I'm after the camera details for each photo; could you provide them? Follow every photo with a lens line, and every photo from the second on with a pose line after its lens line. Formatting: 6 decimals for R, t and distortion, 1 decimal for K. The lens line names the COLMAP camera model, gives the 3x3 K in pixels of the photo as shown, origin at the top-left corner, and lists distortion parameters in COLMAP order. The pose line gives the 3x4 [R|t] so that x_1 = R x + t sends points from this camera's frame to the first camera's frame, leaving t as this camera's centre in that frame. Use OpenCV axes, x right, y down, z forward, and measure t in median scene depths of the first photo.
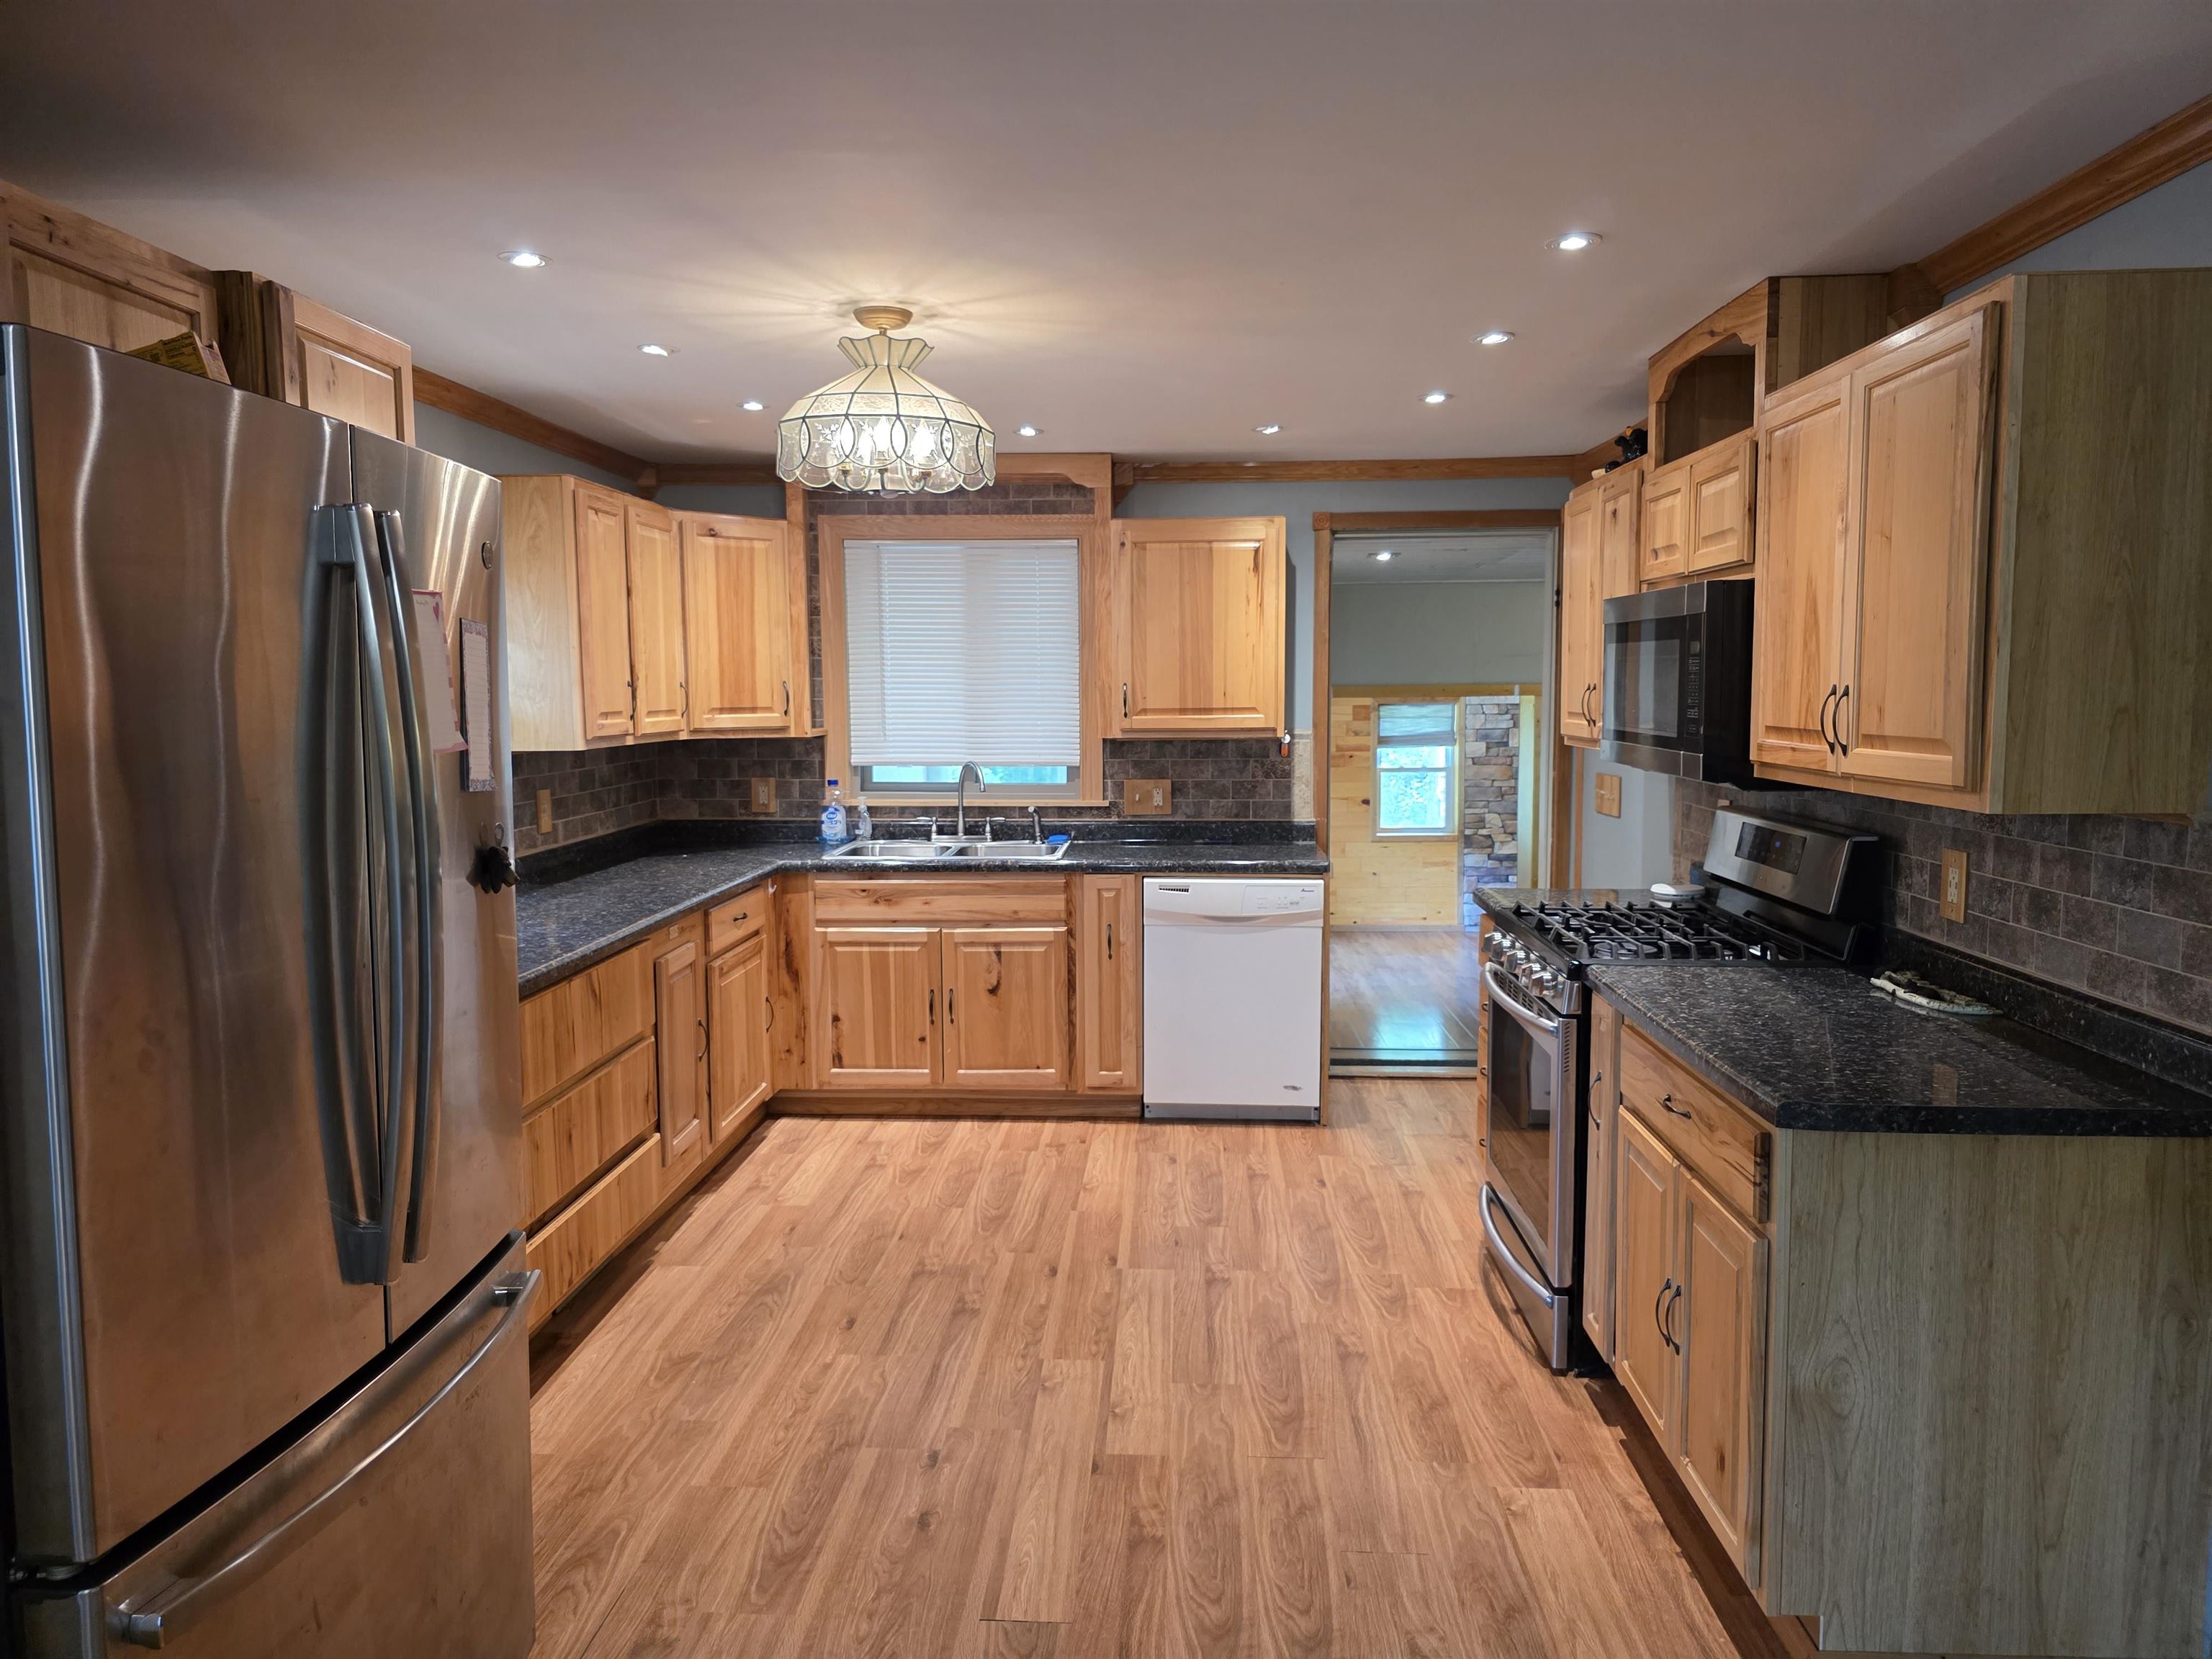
lens RADIAL K [[1491.3, 0, 1104.0], [0, 1491.3, 823.8], [0, 0, 1]] dist [0.069880, -0.076301]
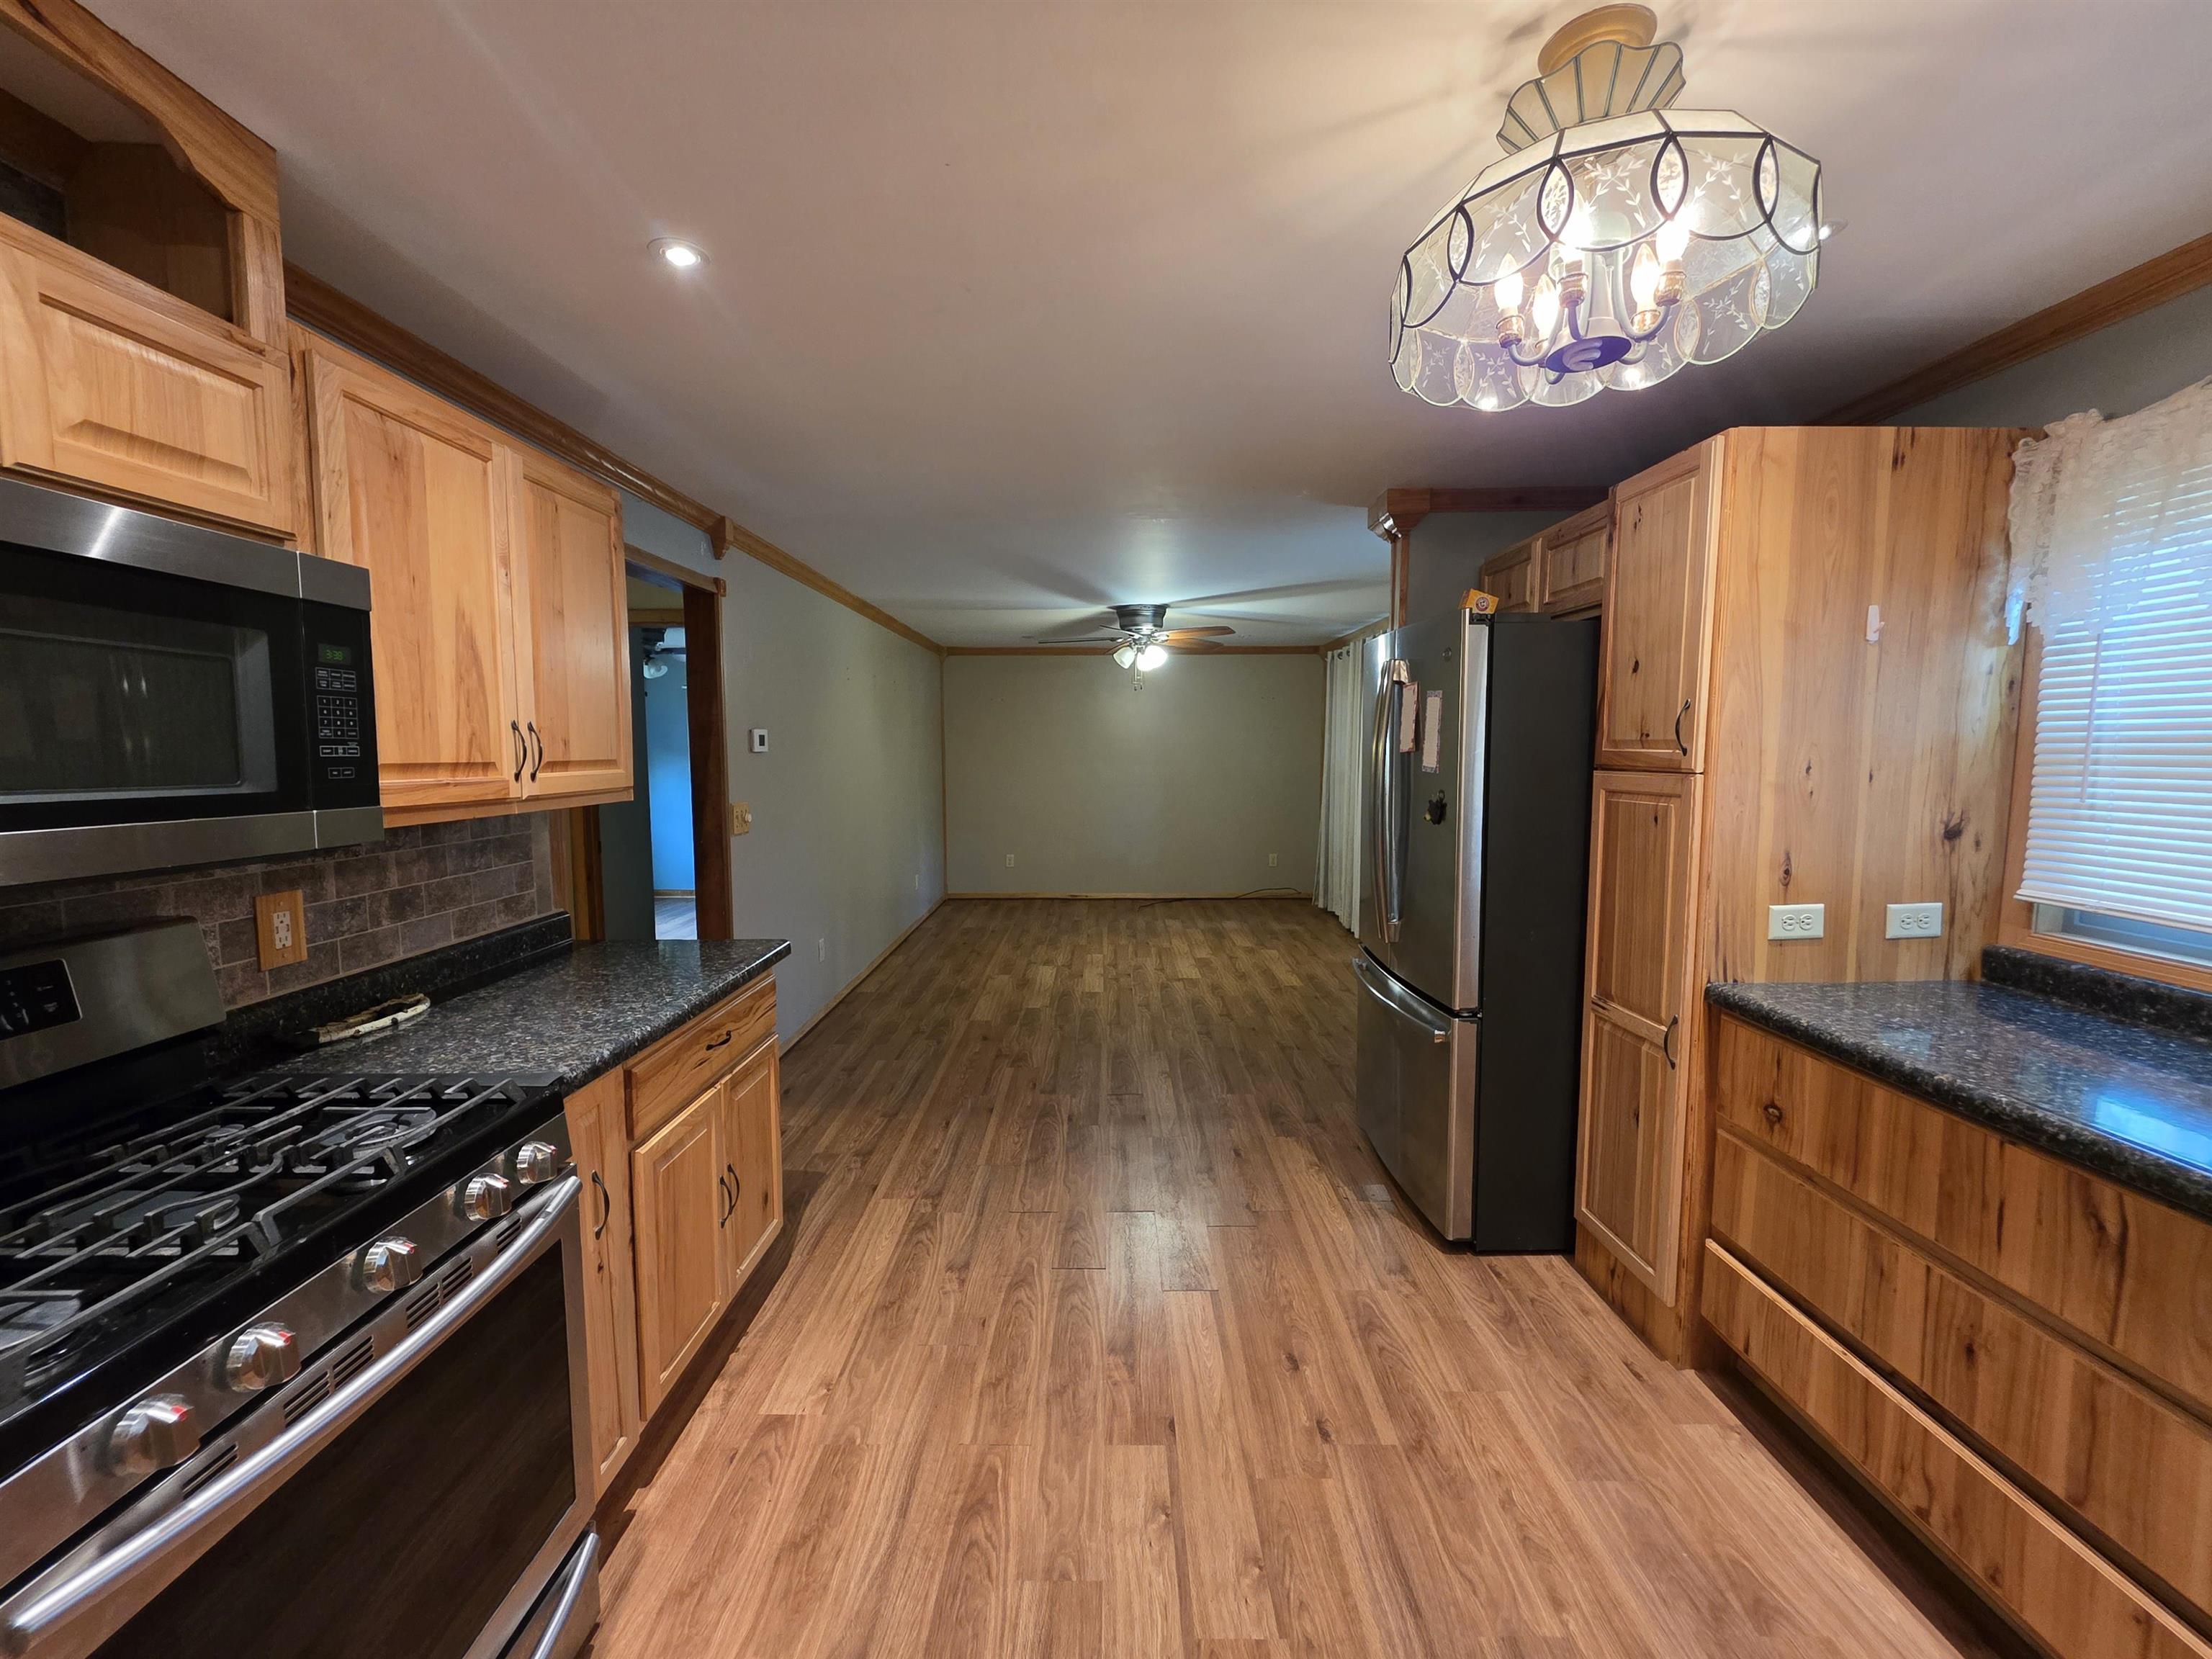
lens RADIAL K [[973.3, 0, 1106.0], [0, 973.3, 829.5], [0, 0, 1]] dist [-0.024748, -0.000067]
pose [[-0.998685, 0.013355, -0.049505, 0.071971], [0.004517, 0.984648, 0.174492, -0.126565], [0.051075, 0.174039, -0.983413, 1.631824]]
